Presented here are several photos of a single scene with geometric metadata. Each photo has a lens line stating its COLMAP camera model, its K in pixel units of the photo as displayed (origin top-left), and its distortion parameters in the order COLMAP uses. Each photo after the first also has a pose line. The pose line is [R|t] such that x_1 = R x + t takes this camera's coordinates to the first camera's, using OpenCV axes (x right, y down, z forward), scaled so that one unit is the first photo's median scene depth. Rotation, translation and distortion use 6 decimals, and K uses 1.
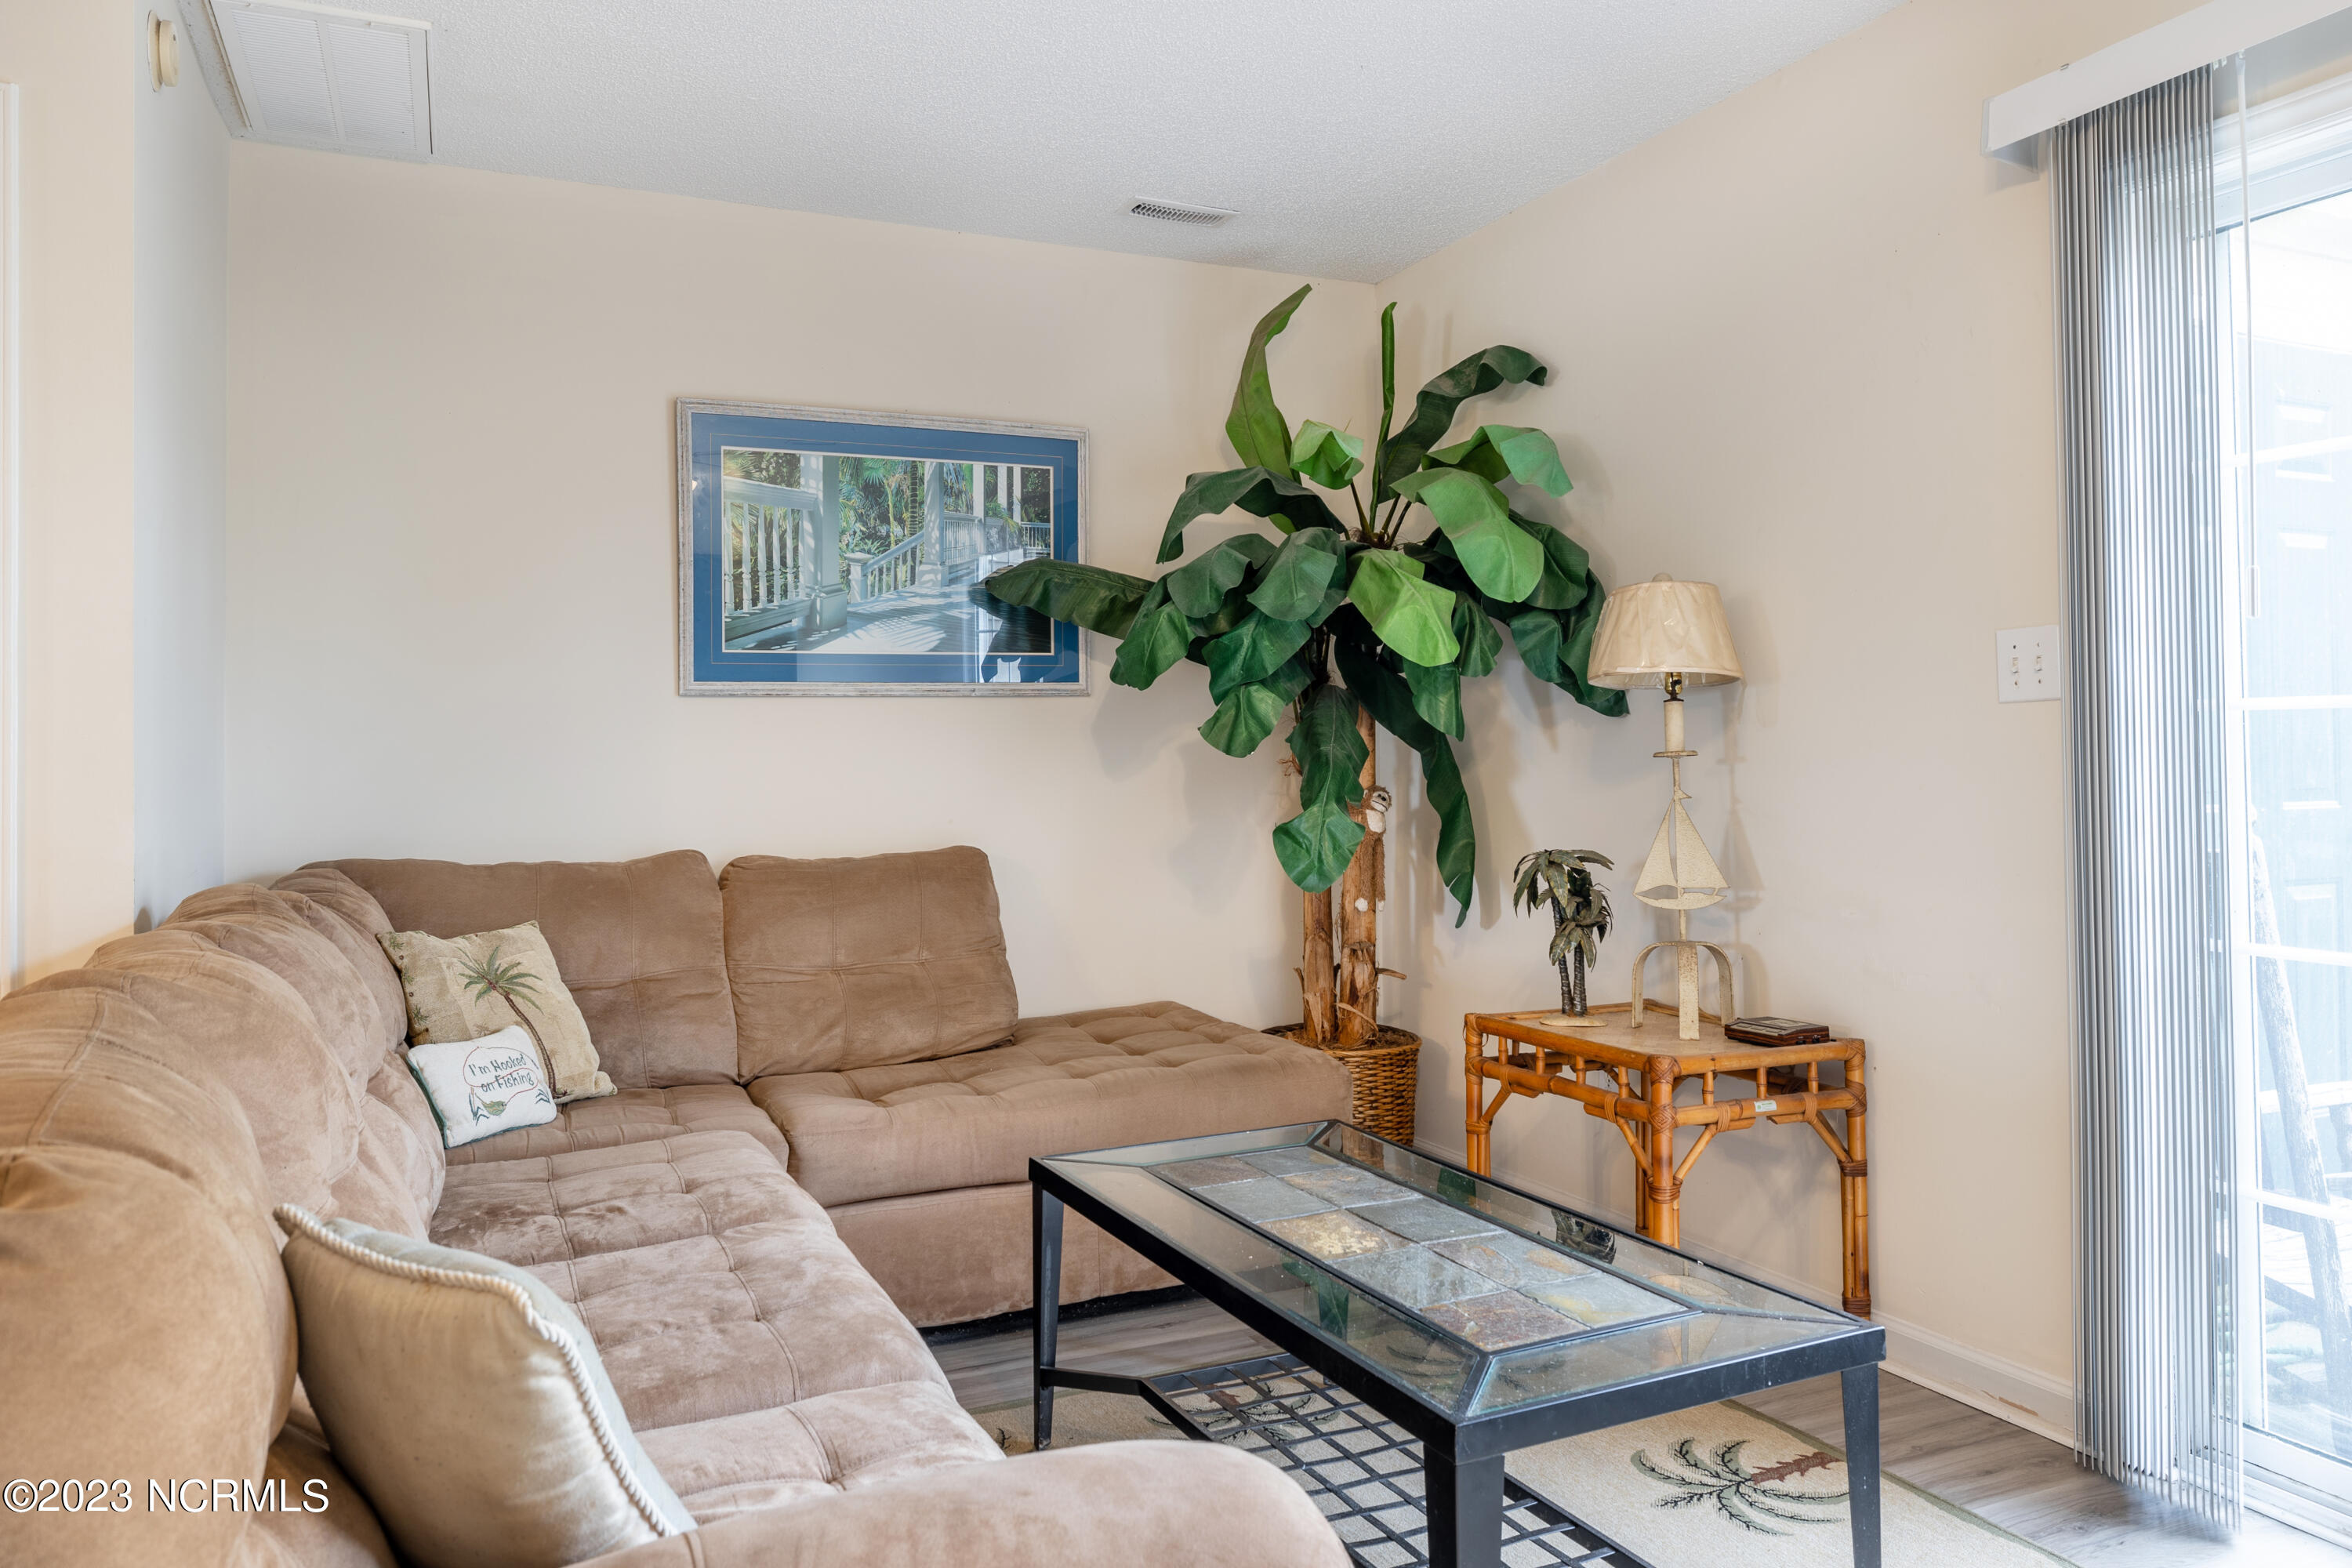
lens RADIAL K [[1565.4, 0, 1176.0], [0, 1565.4, 784.0], [0, 0, 1]] dist [0.002097, 0.001852]
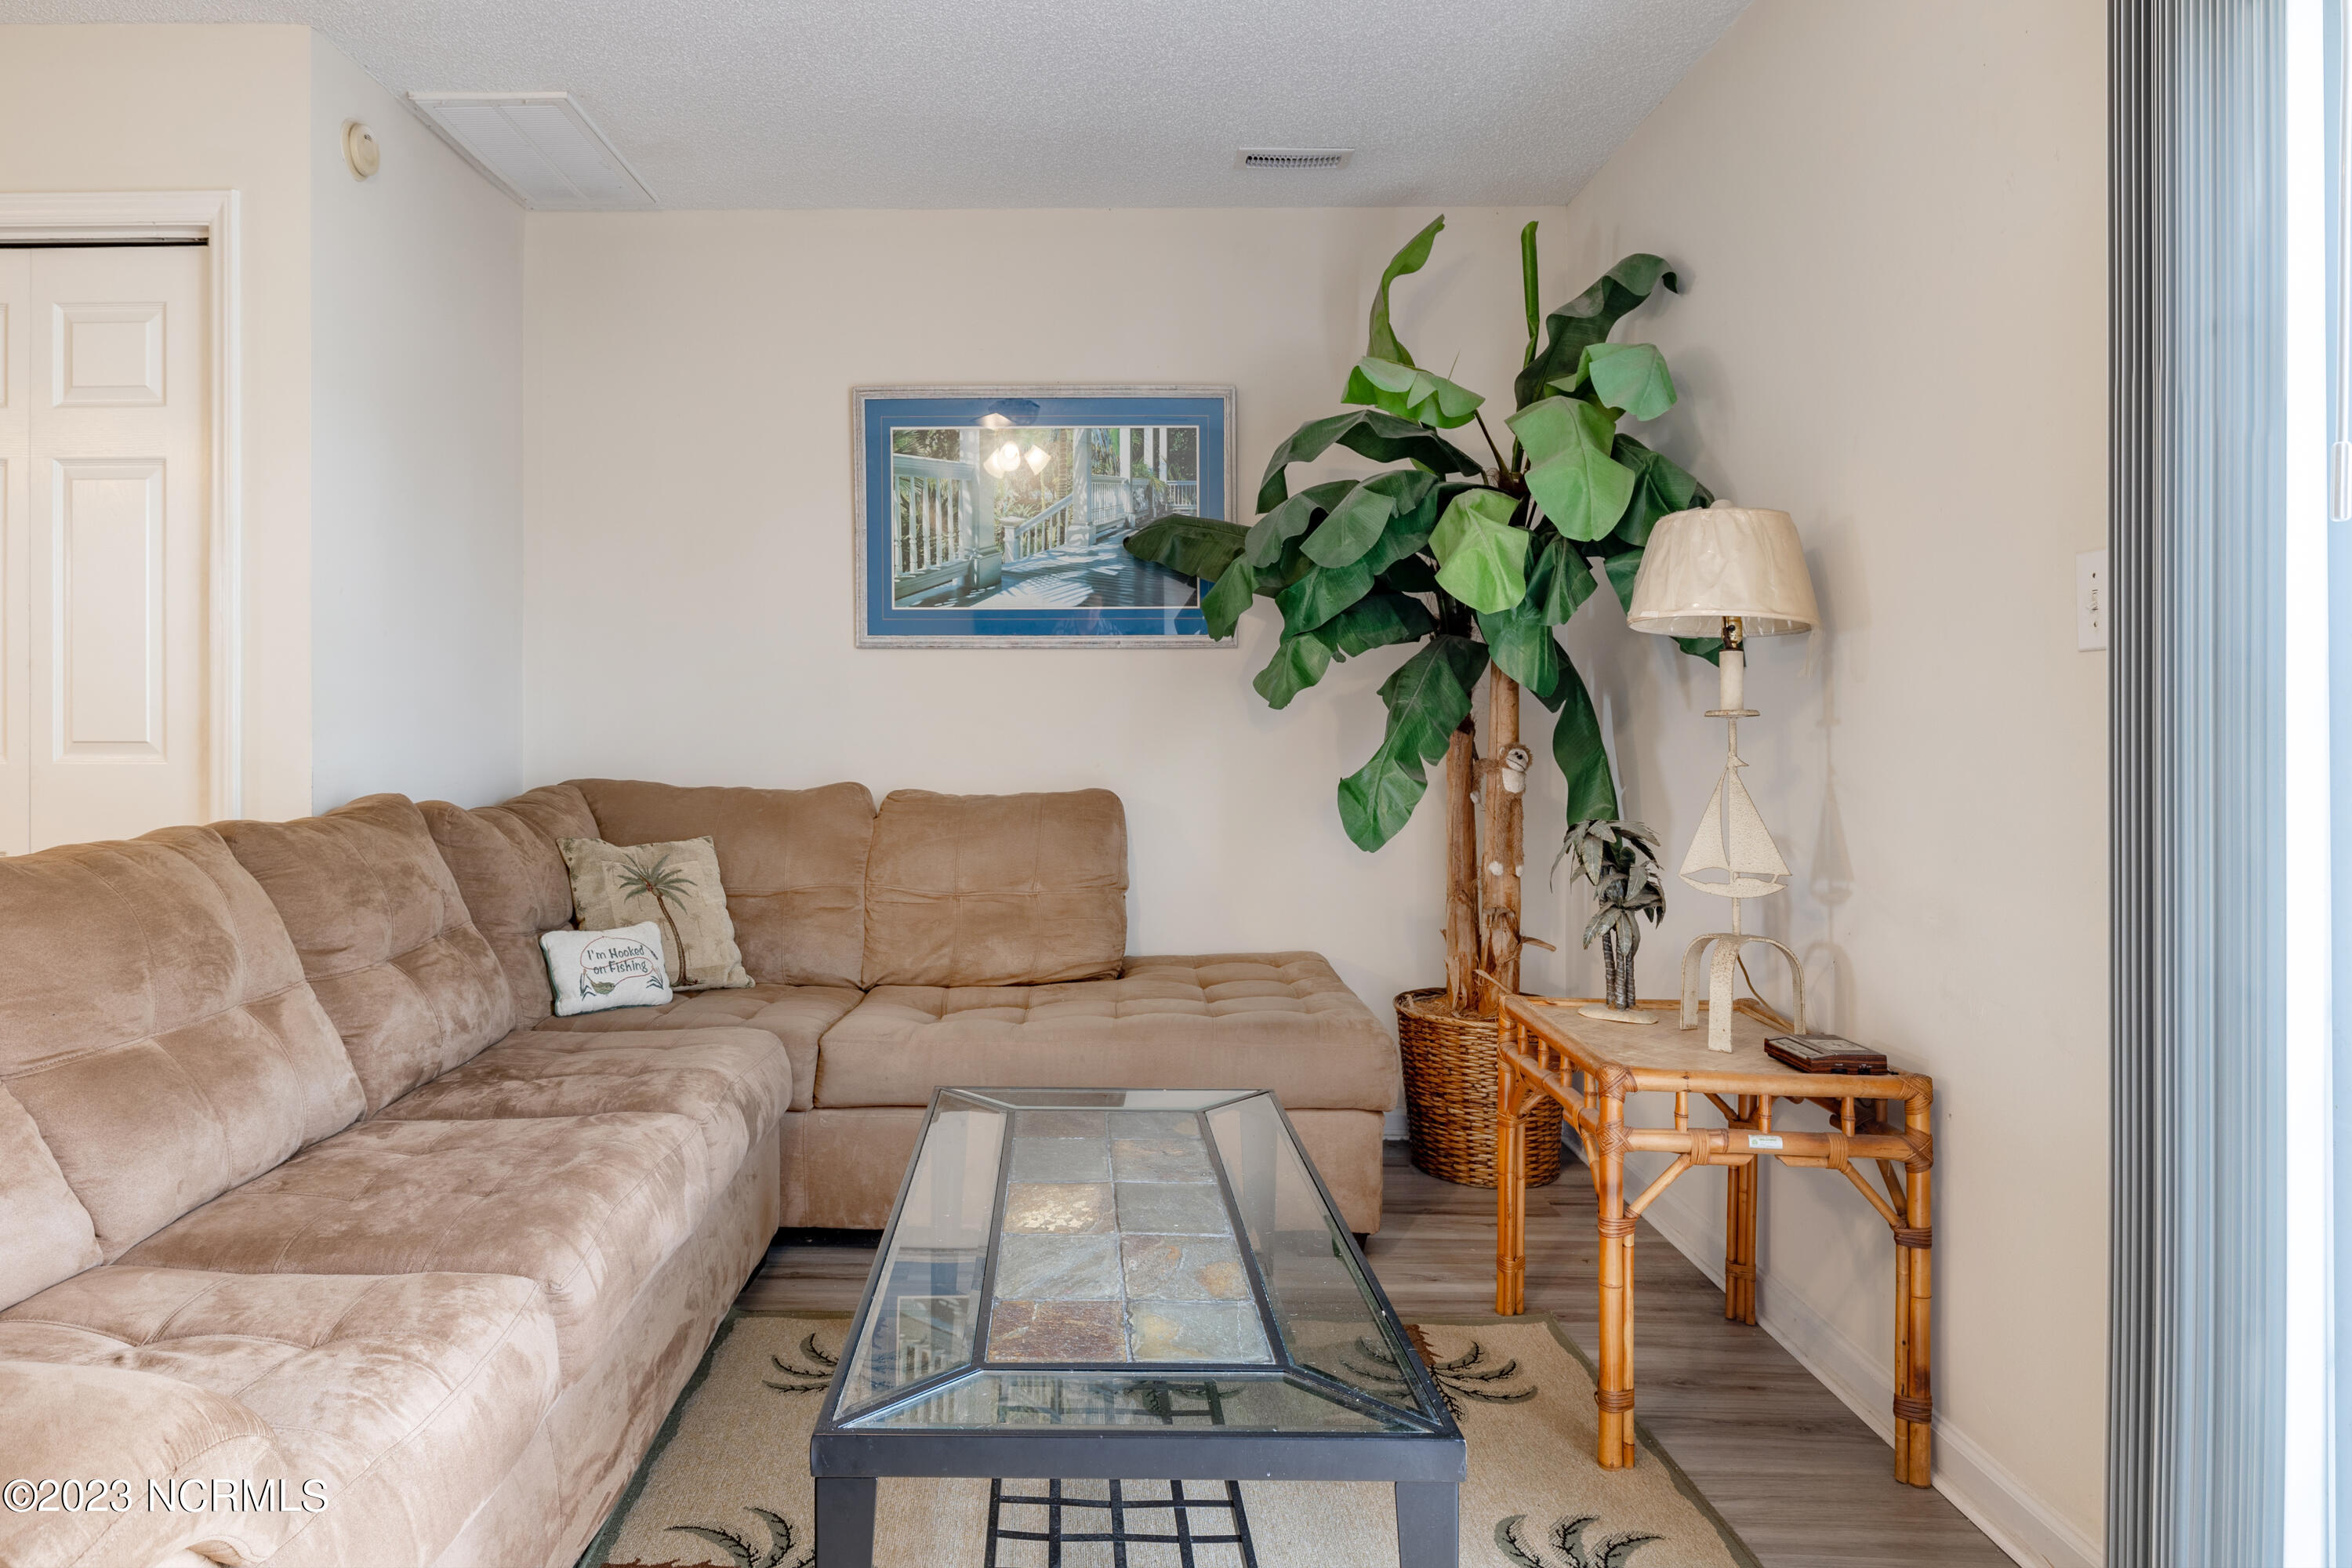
lens RADIAL K [[1410.8, 0, 1055.8], [0, 1410.8, 751.0], [0, 0, 1]] dist [0.001474, 0.000752]
pose [[0.902439, 0.029471, -0.429809, 0.271498], [-0.023458, 0.999539, 0.019284, -0.004216], [0.430179, -0.007320, 0.902714, 0.131886]]
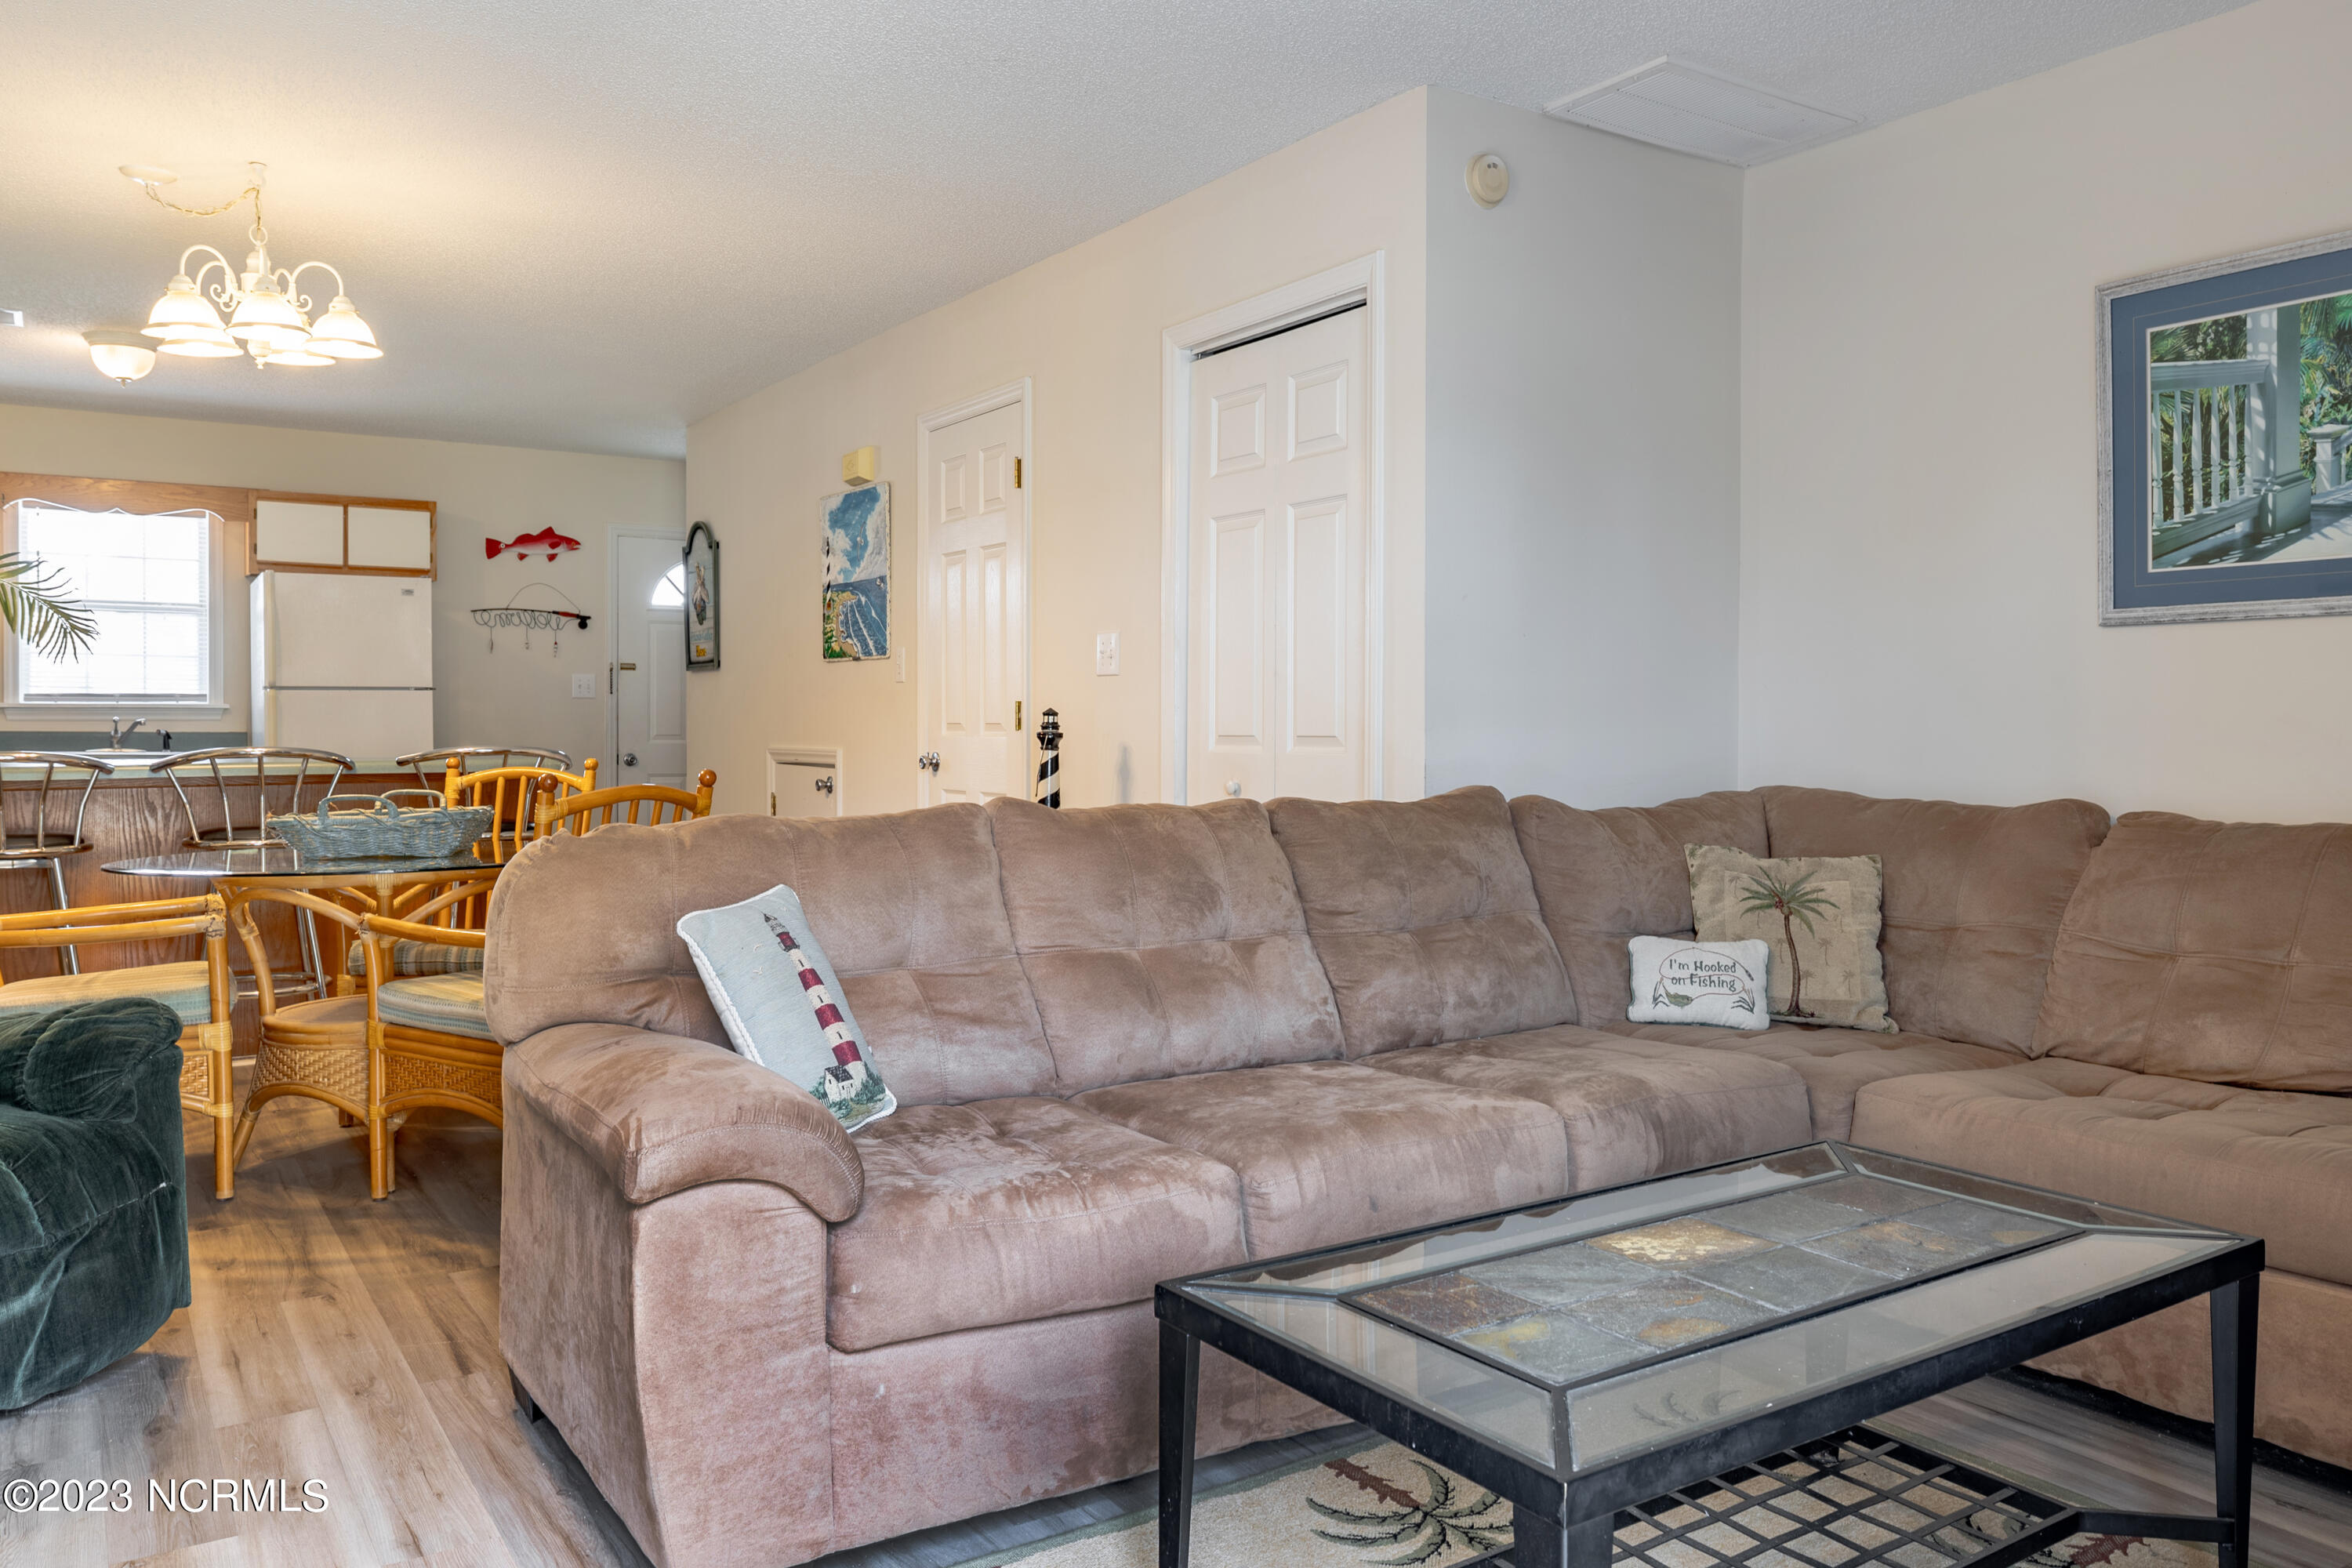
lens RADIAL K [[1676.3, 0, 1169.0], [0, 1676.3, 814.0], [0, 0, 1]] dist [-0.000719, 0.001968]
pose [[0.165700, 0.066254, -0.983948, 0.553754], [-0.021366, 0.997748, 0.063585, 0.000776], [0.985945, 0.010487, 0.166742, 0.335647]]
